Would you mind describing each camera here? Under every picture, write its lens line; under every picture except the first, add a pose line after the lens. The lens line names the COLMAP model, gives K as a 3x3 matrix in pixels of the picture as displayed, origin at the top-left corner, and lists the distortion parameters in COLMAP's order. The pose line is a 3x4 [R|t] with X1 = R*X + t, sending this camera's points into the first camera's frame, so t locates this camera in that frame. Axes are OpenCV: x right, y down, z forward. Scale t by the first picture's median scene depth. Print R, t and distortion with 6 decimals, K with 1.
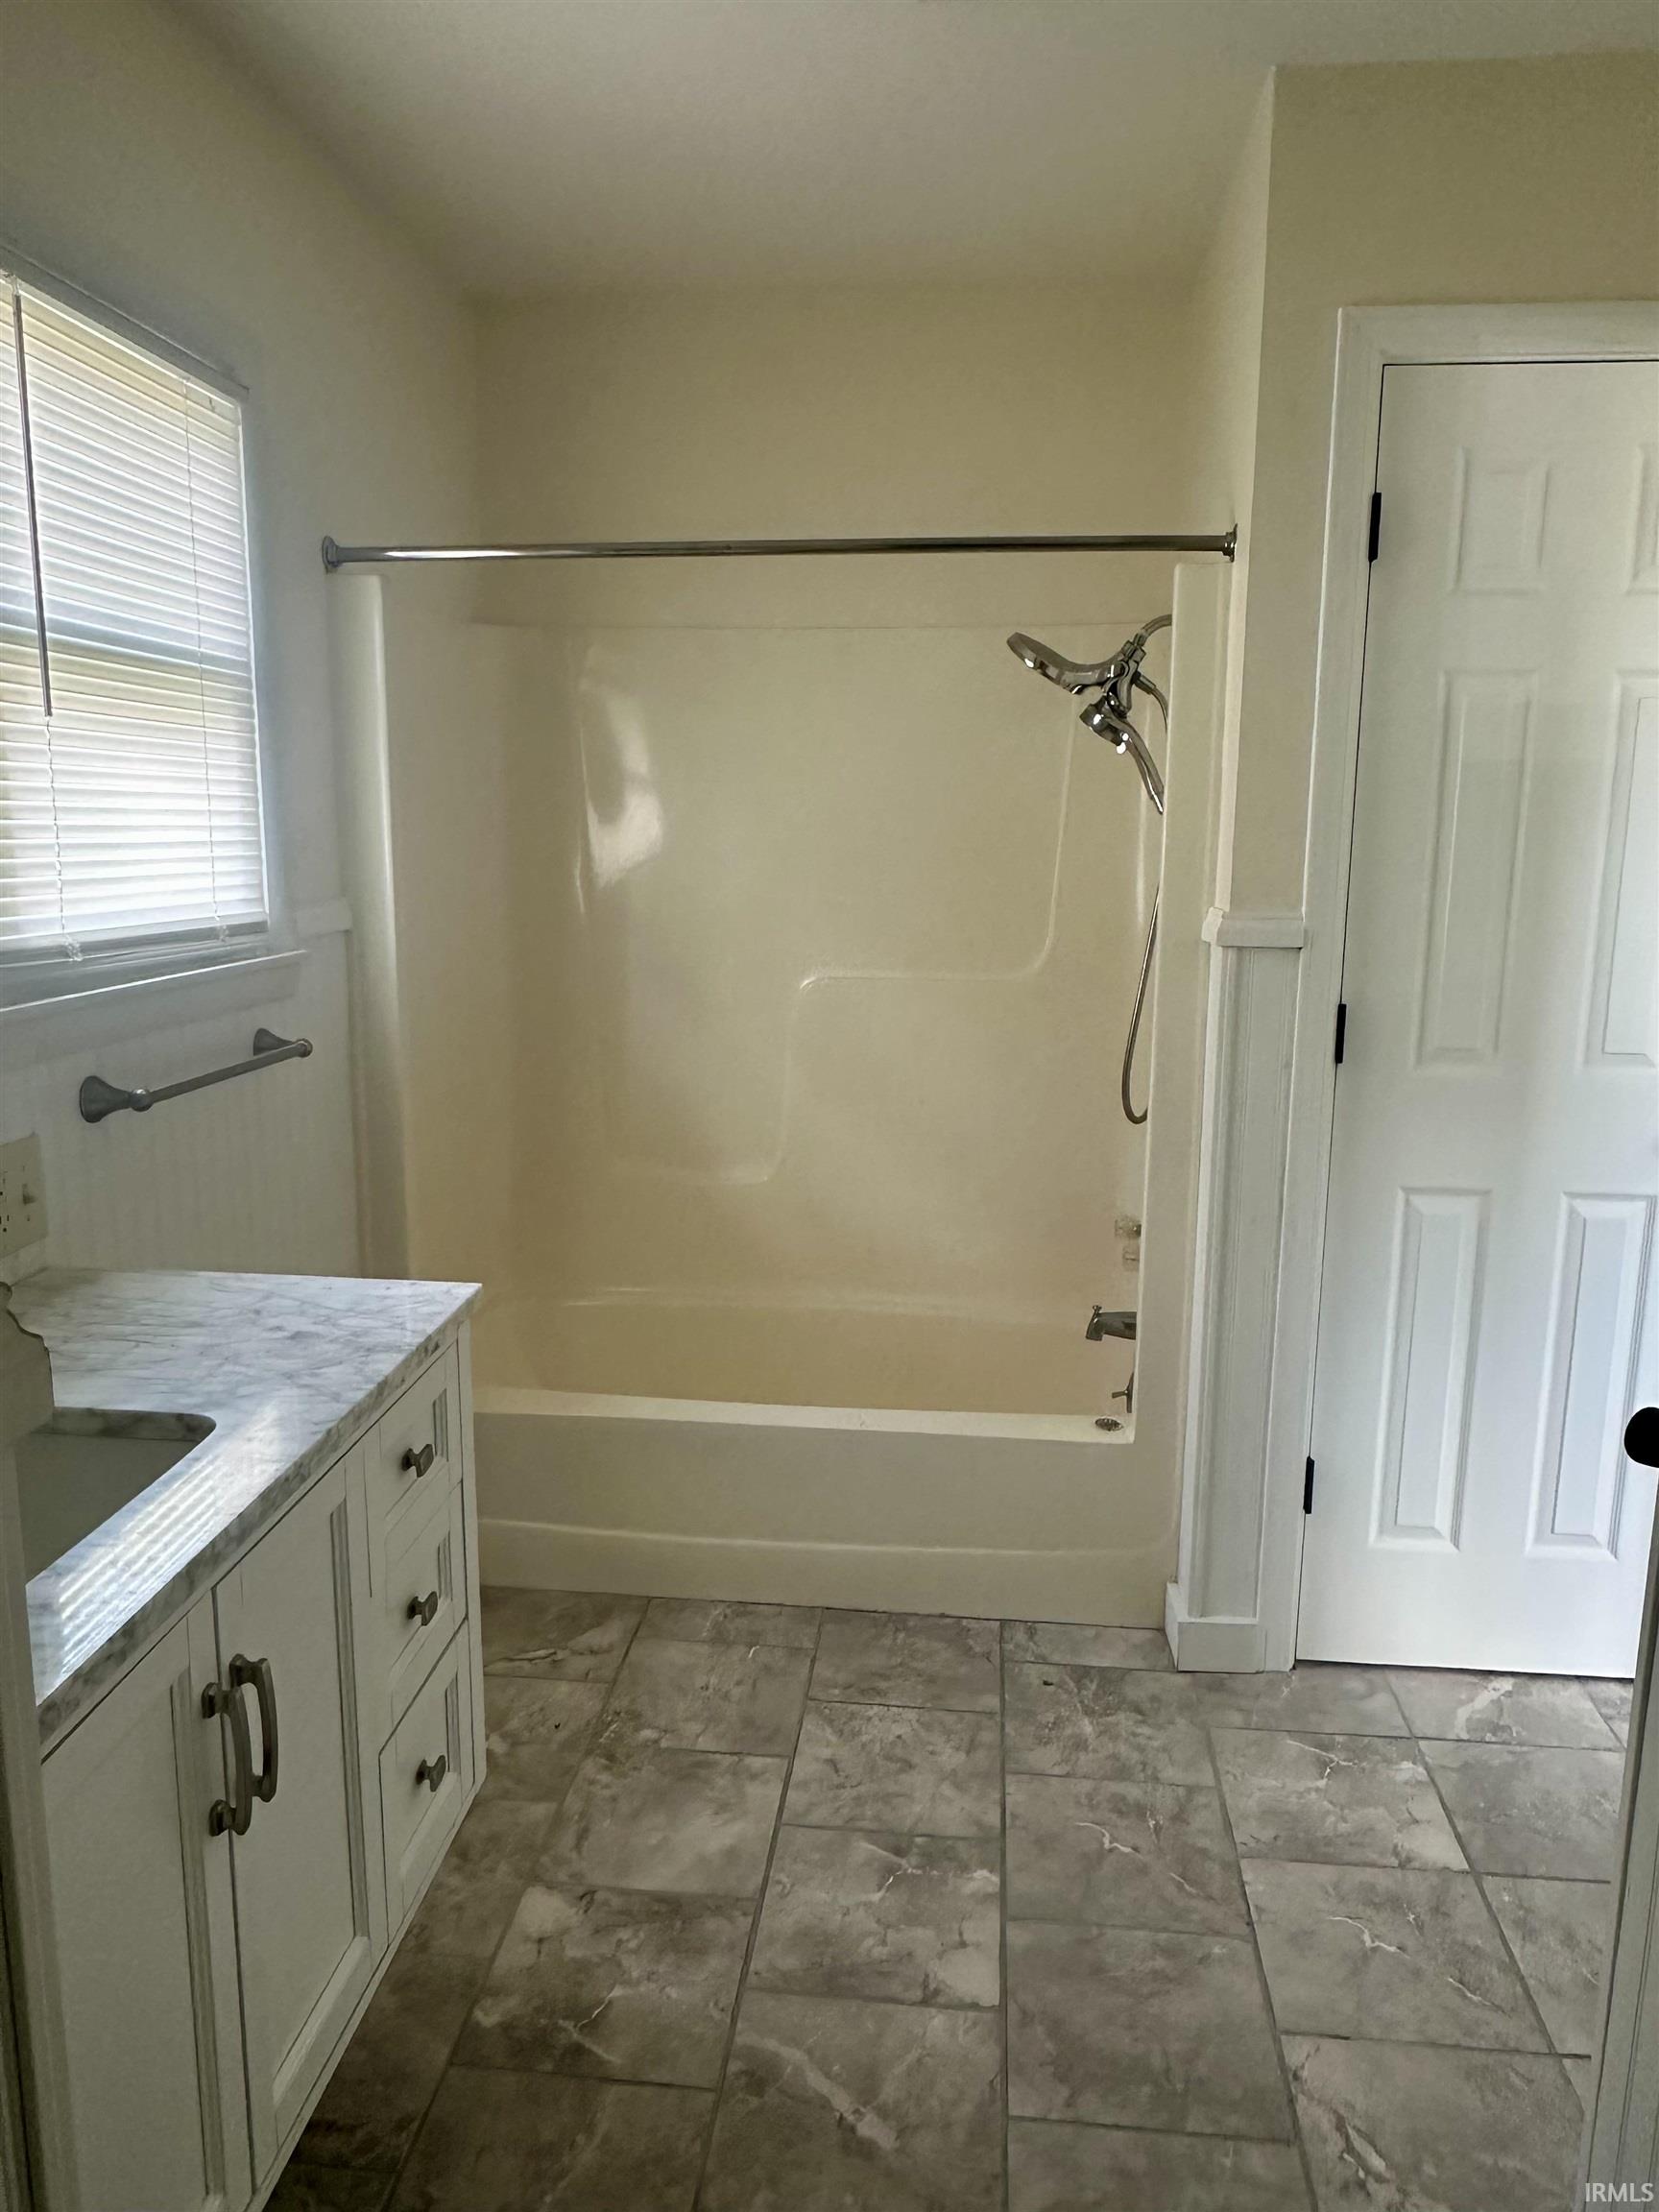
lens RADIAL K [[1543.9, 0, 819.4], [0, 1543.9, 1096.0], [0, 0, 1]] dist [0.055685, -0.068884]
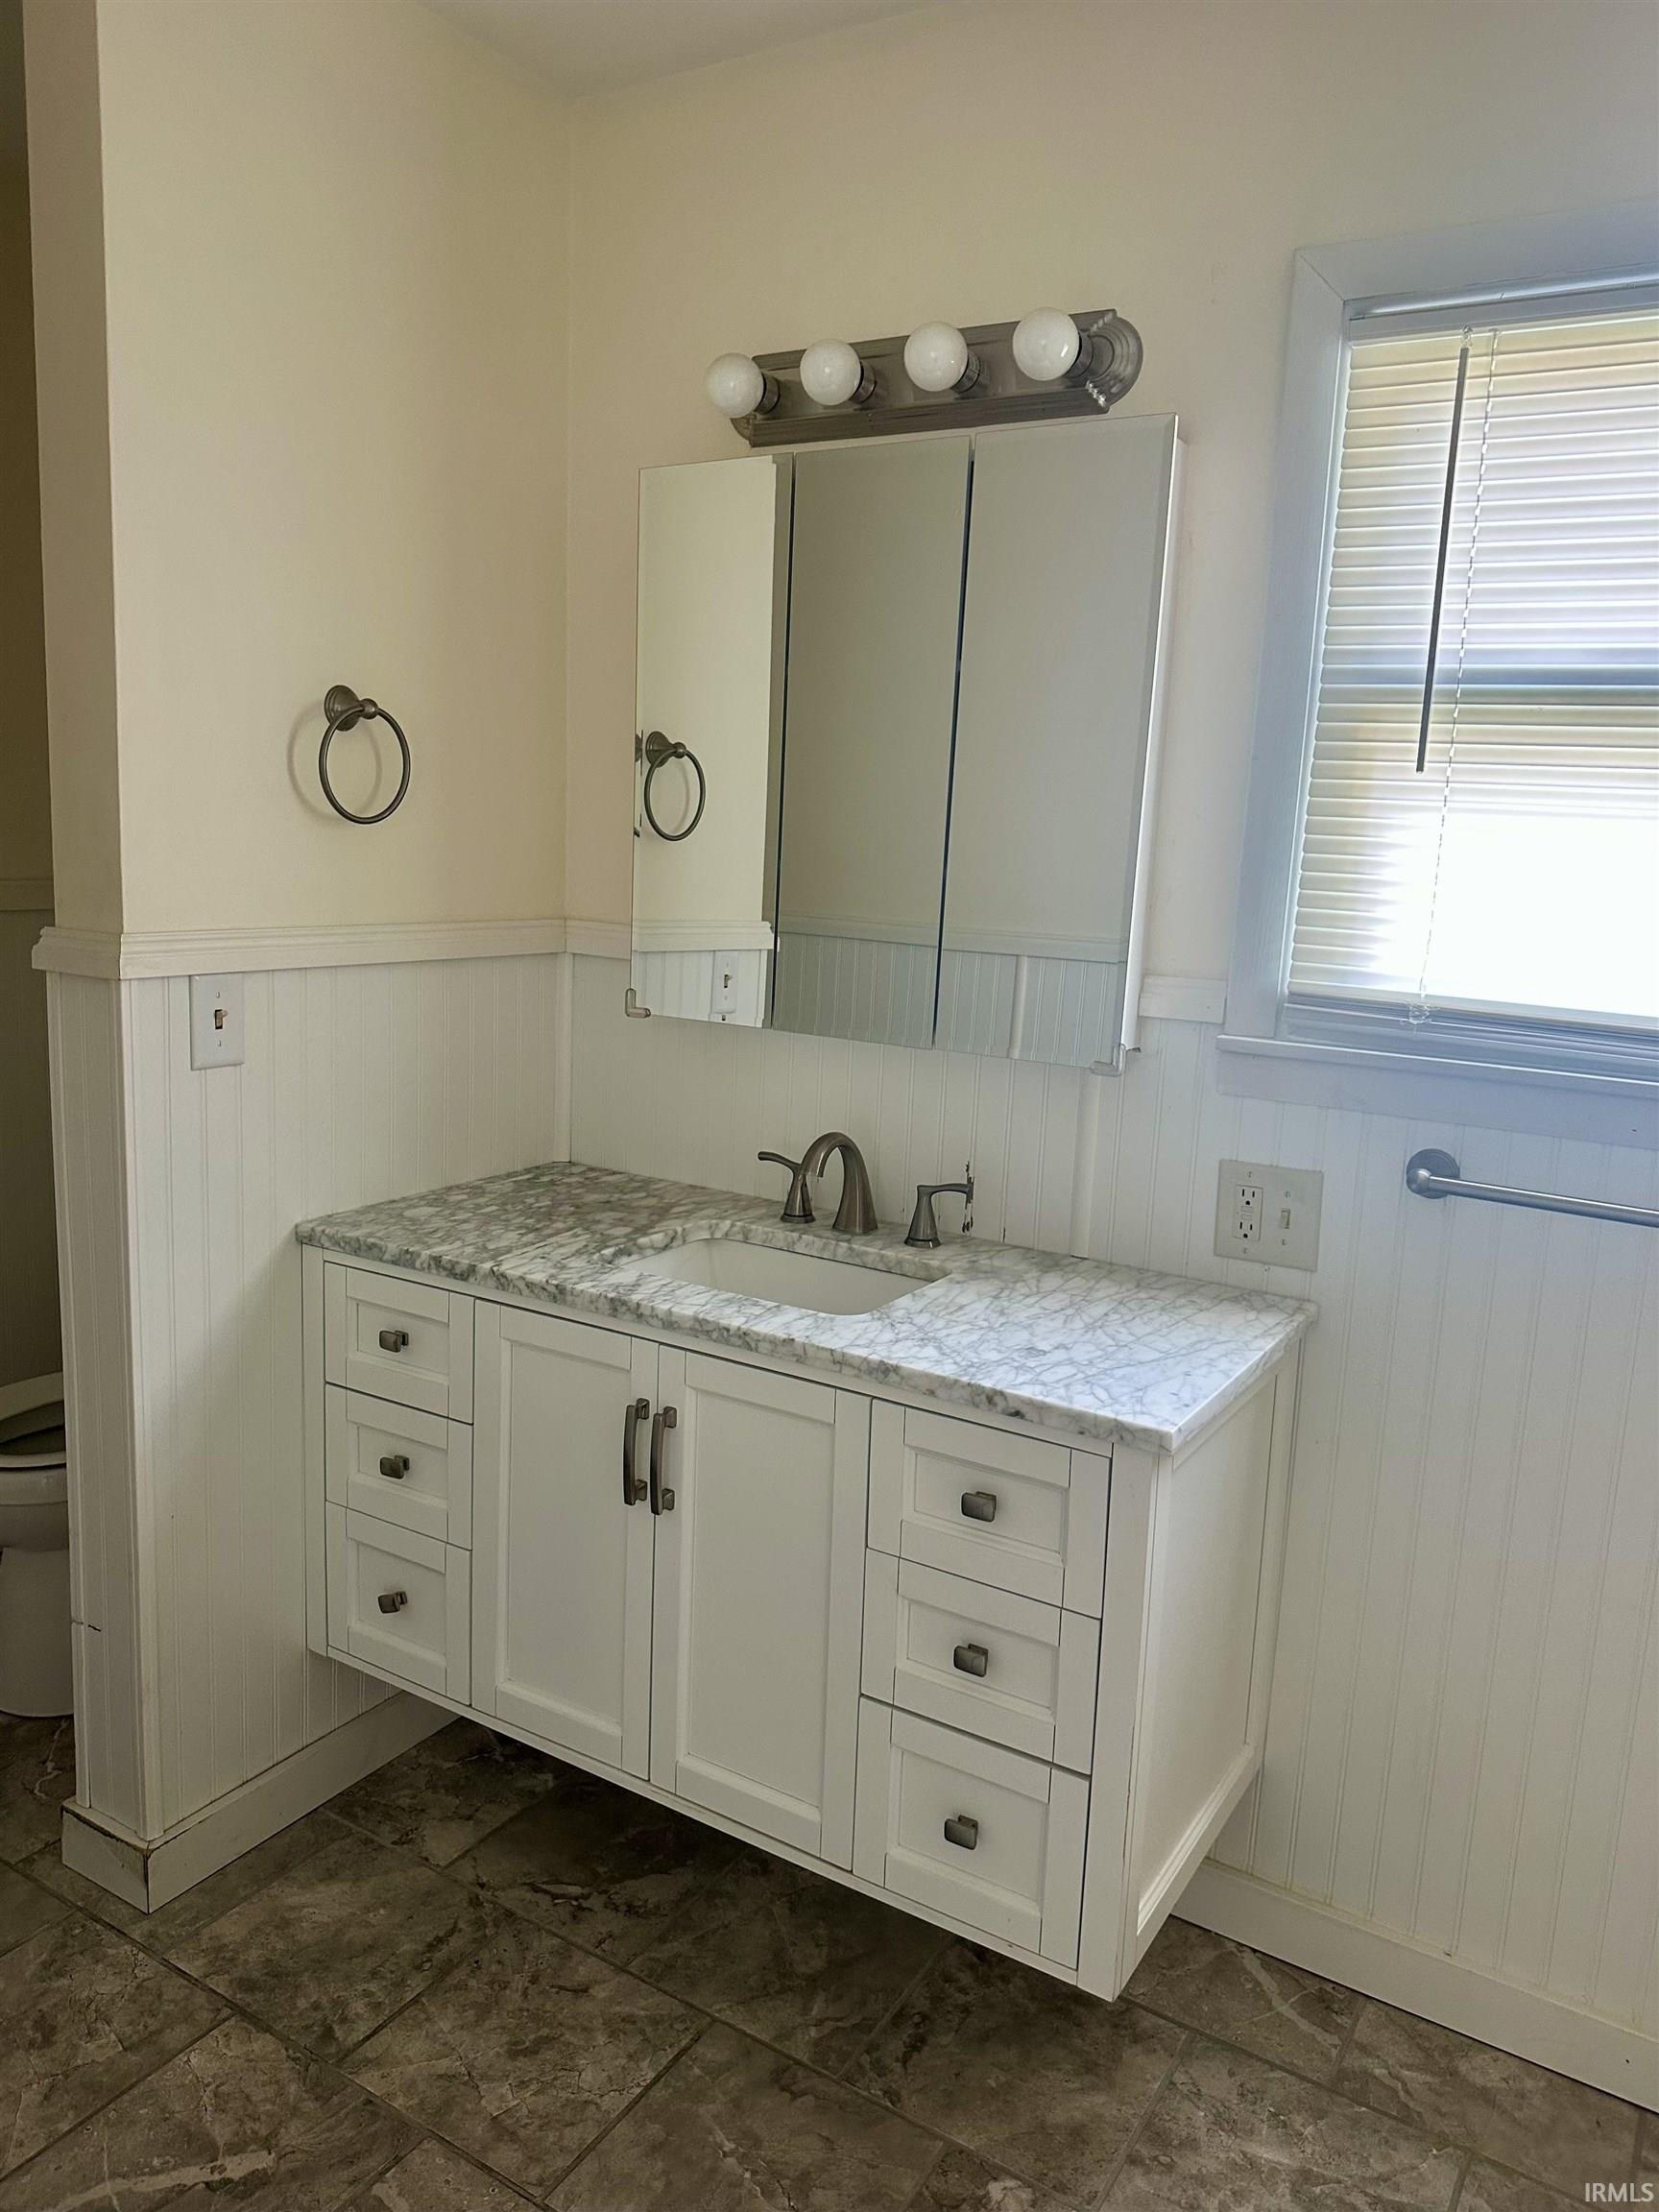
lens RADIAL K [[1543.9, 0, 823.7], [0, 1543.9, 1111.1], [0, 0, 1]] dist [0.055685, -0.068884]
pose [[-0.434523, 0.131344, -0.891032, 0.612064], [-0.214201, 0.945853, 0.243883, -0.214322], [0.874818, 0.296833, -0.382861, 1.192931]]
